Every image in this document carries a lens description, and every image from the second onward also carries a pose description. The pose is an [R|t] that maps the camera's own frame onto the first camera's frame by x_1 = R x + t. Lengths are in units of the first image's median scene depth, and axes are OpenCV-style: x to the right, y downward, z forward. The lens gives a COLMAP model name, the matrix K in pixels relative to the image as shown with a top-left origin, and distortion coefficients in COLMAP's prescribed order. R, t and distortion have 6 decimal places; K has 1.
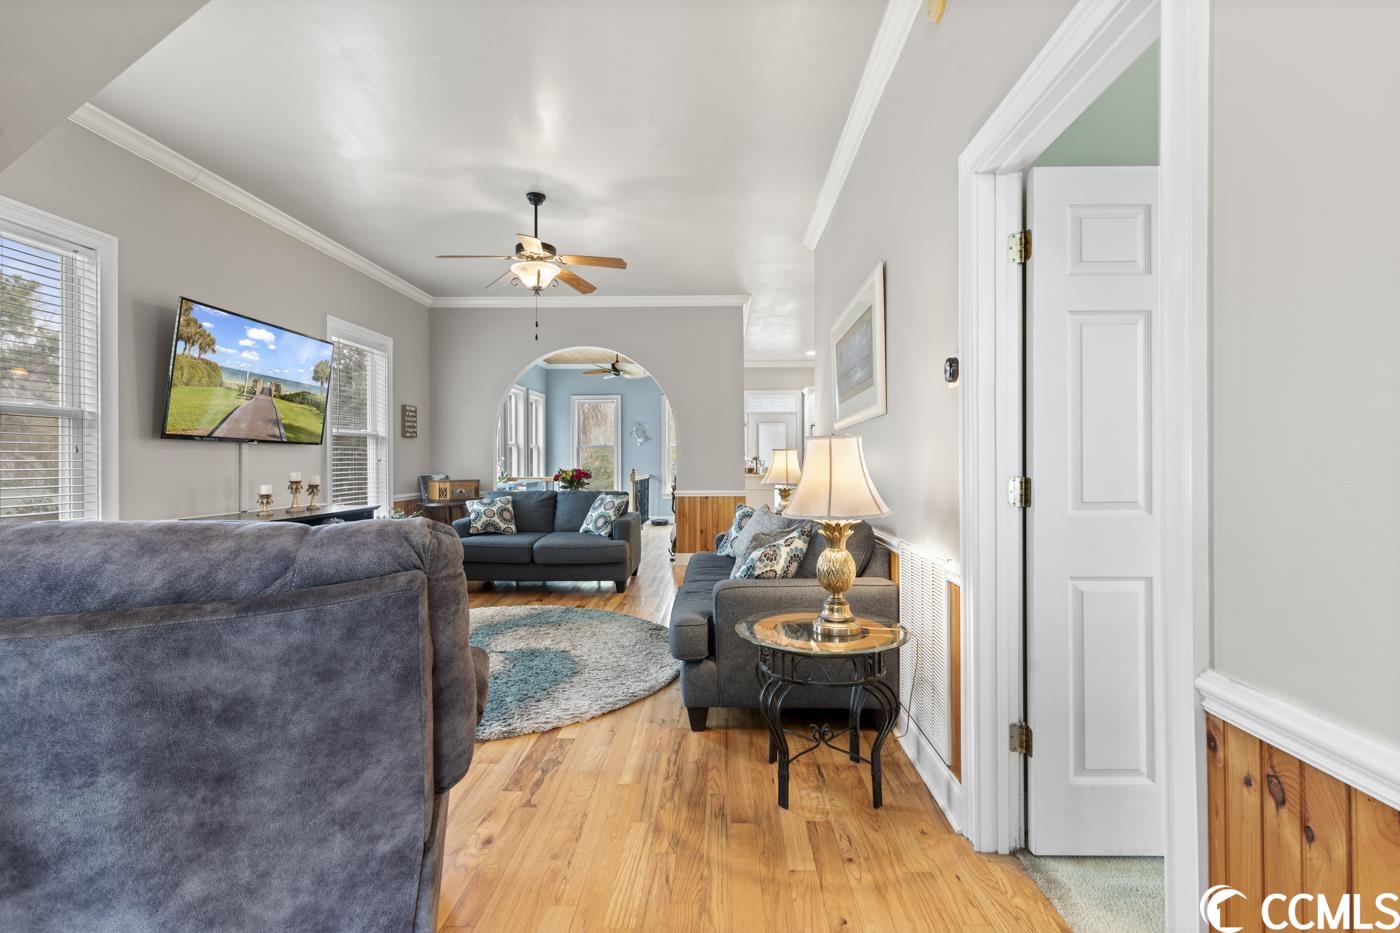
lens RADIAL K [[639.8, 0, 702.2], [0, 639.8, 466.3], [0, 0, 1]] dist [0.012305, -0.000151]
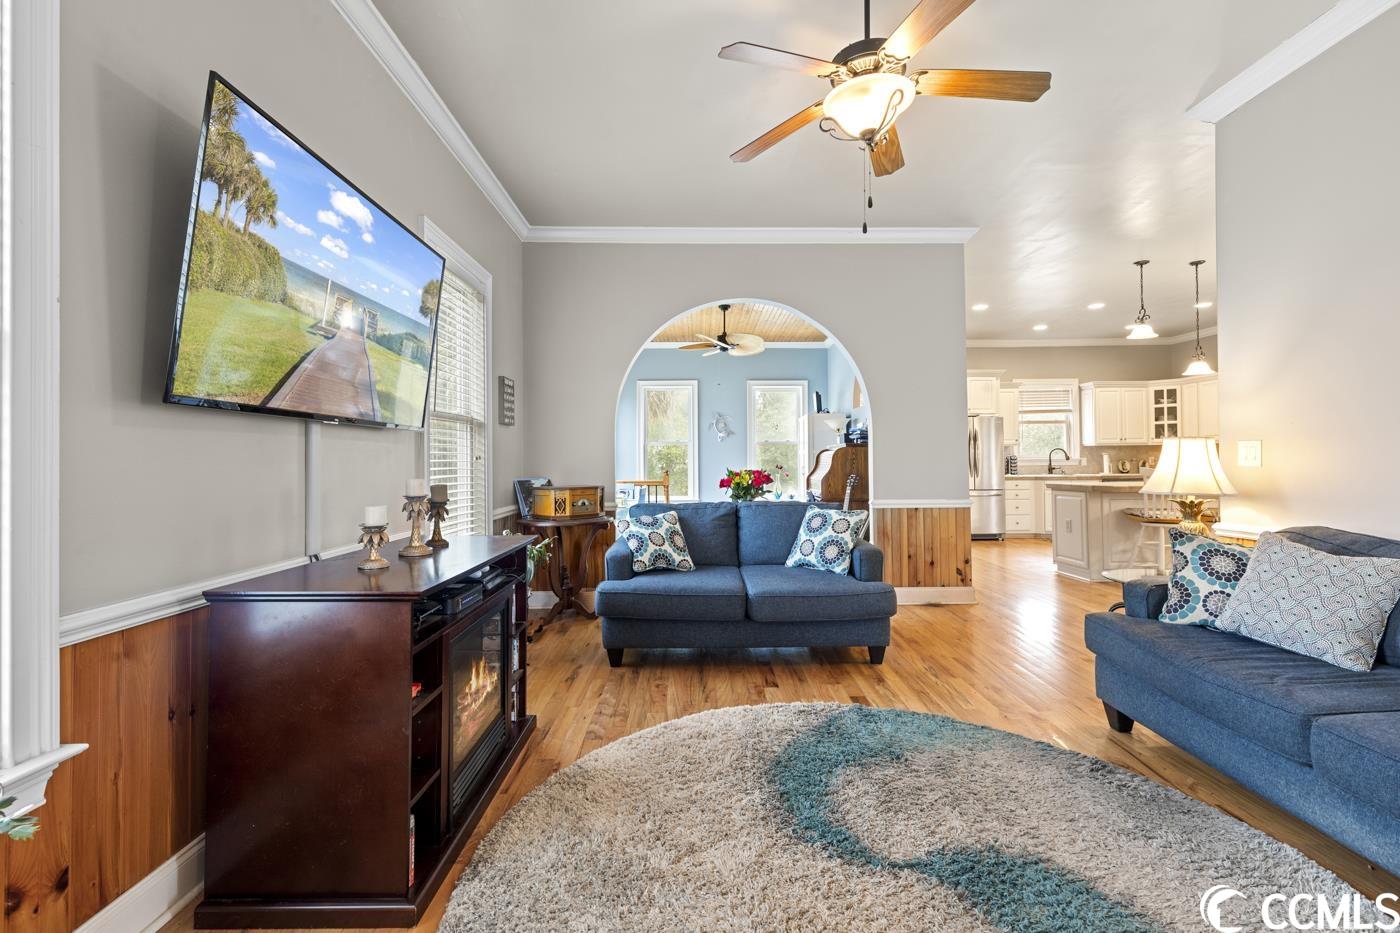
lens RADIAL K [[639.8, 0, 702.5], [0, 639.8, 467.2], [0, 0, 1]] dist [0.012305, -0.000151]
pose [[0.998510, -0.002891, 0.054500, -0.403429], [0.002780, 0.999994, 0.002103, -0.000917], [-0.054506, -0.001948, 0.998512, 0.440163]]
